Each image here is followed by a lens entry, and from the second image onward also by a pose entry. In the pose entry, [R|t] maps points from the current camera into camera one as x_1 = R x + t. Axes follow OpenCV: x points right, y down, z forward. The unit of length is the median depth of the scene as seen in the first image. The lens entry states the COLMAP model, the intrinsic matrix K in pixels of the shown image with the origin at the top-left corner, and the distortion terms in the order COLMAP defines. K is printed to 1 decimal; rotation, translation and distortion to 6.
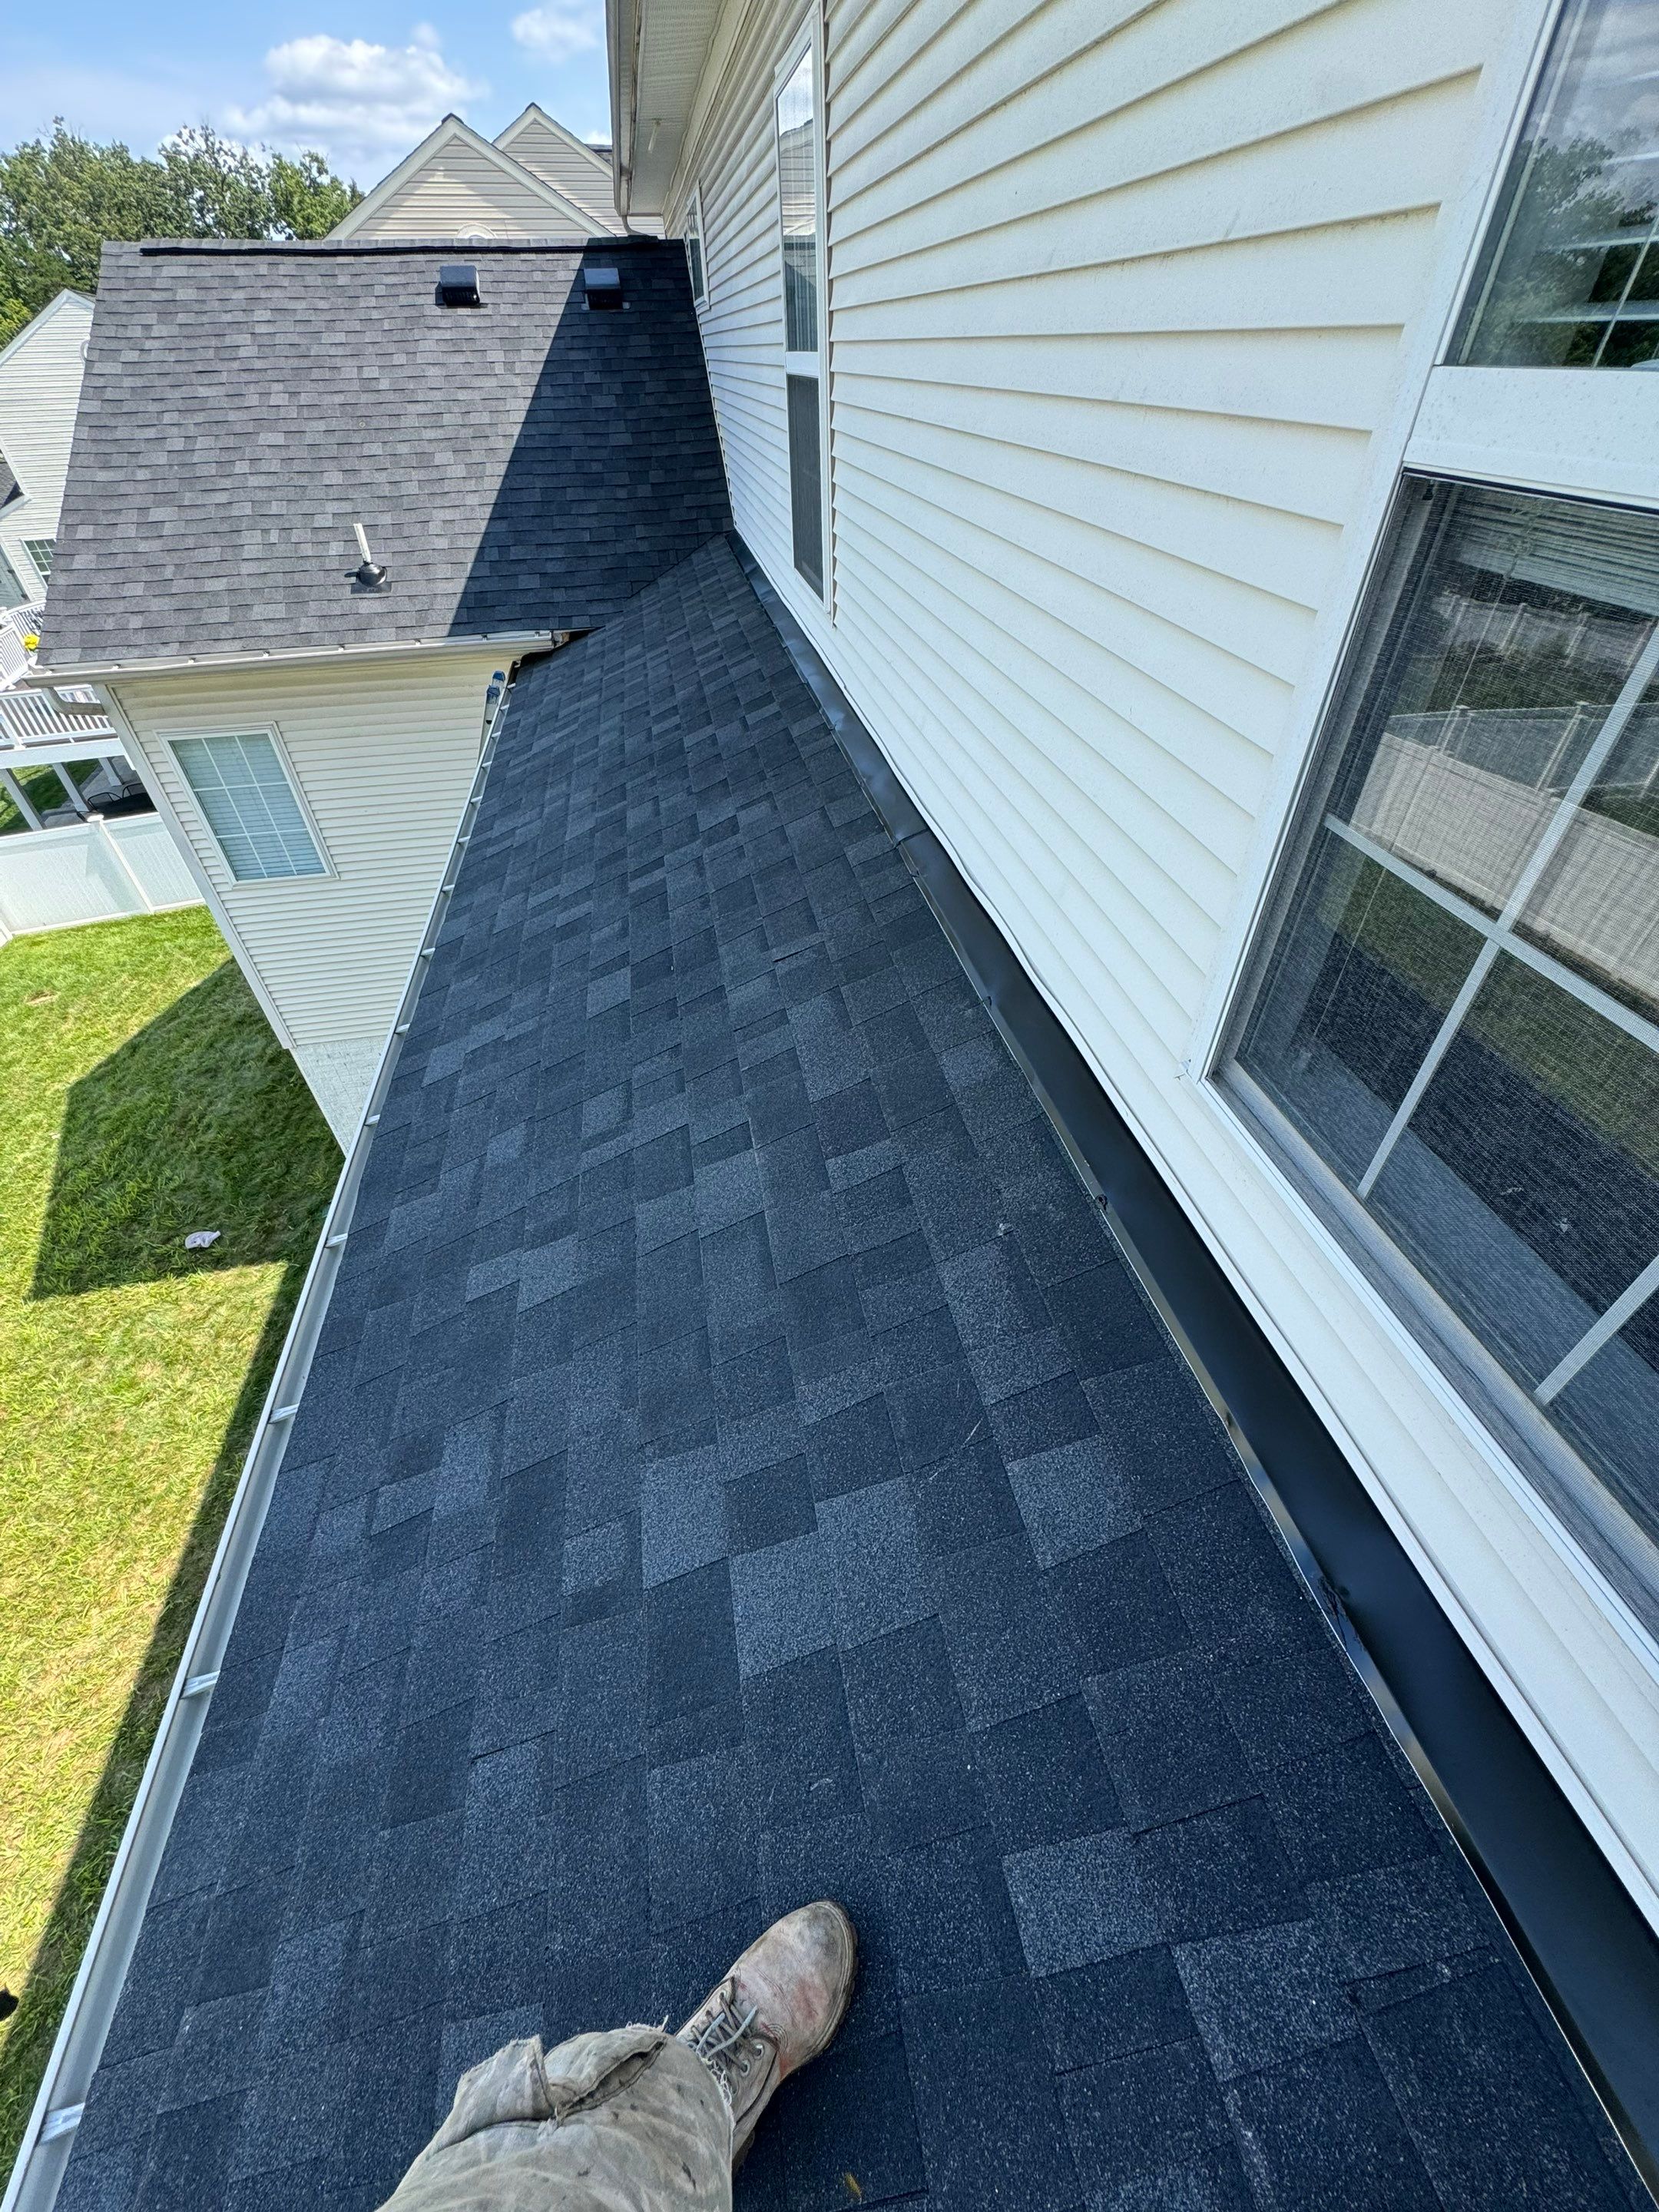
lens RADIAL K [[880.2, 0, 831.2], [0, 880.2, 1104.7], [0, 0, 1]] dist [-0.000753, -0.000154]
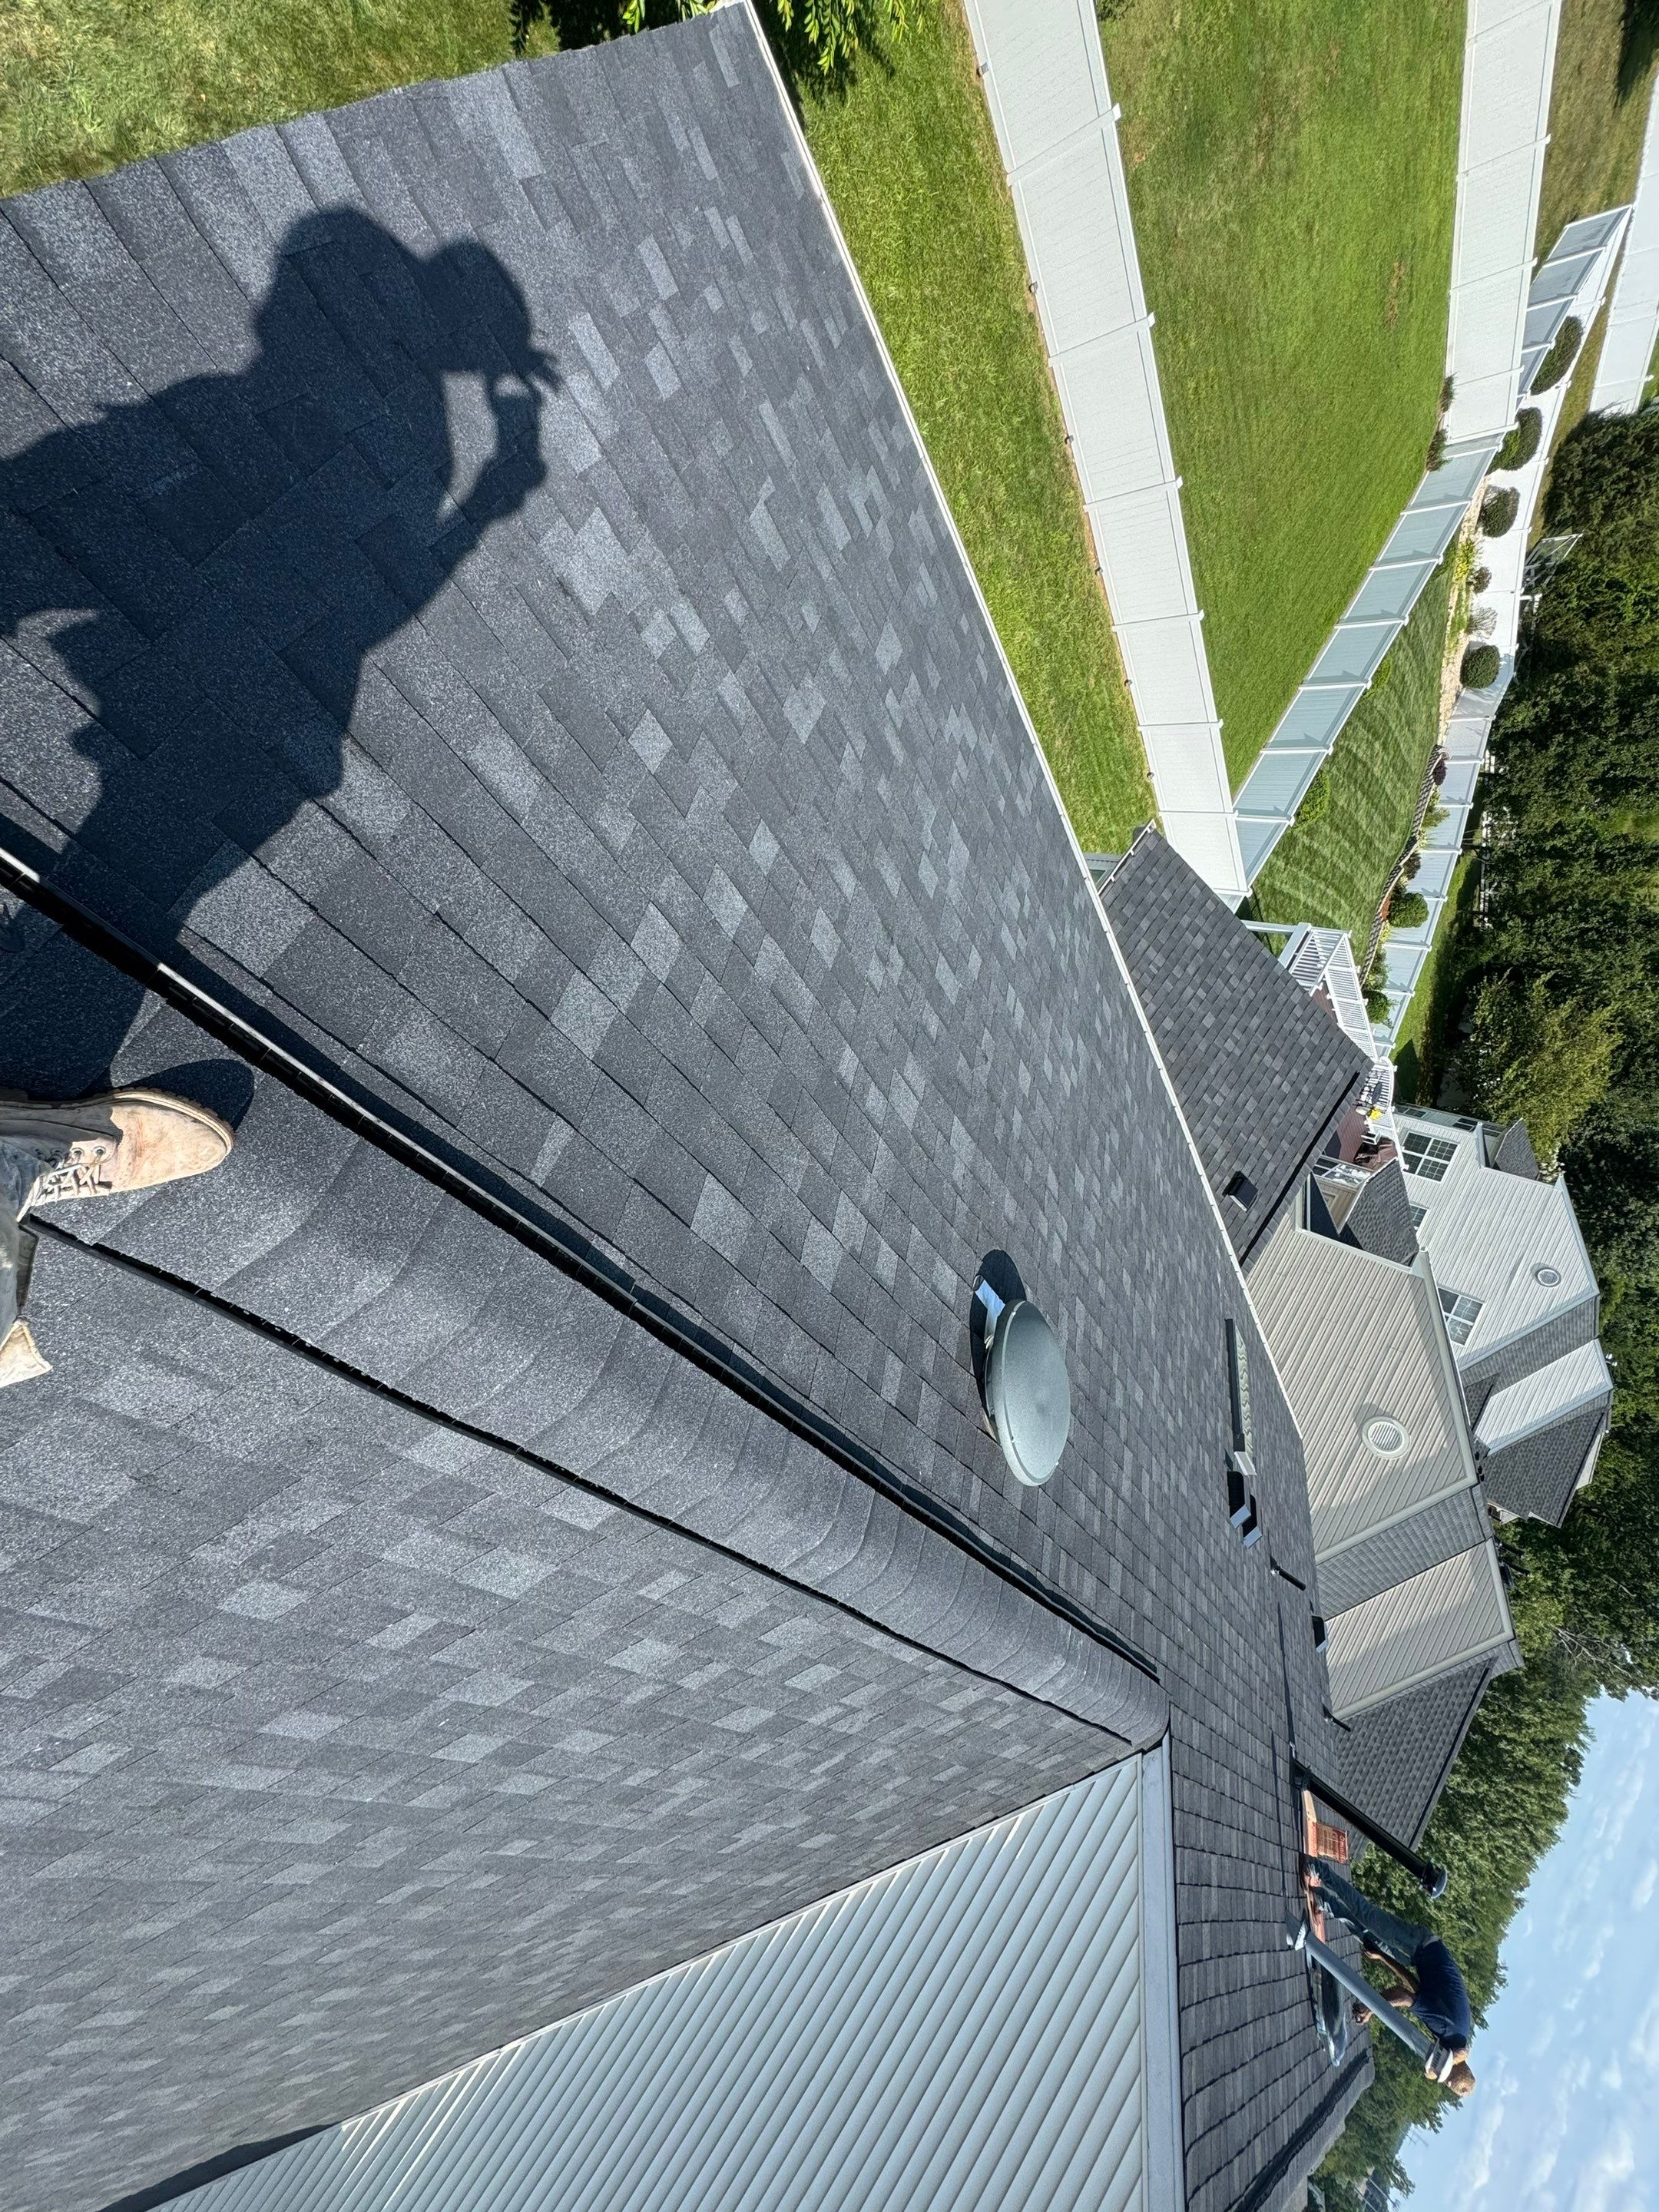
lens RADIAL K [[865.9, 0, 829.6], [0, 865.9, 1107.5], [0, 0, 1]] dist [-0.002044, 0.000276]
pose [[-0.689785, 0.638448, -0.341438, 0.516721], [-0.713100, -0.680670, 0.167858, -0.607266], [-0.125238, 0.359266, 0.924794, -0.367917]]
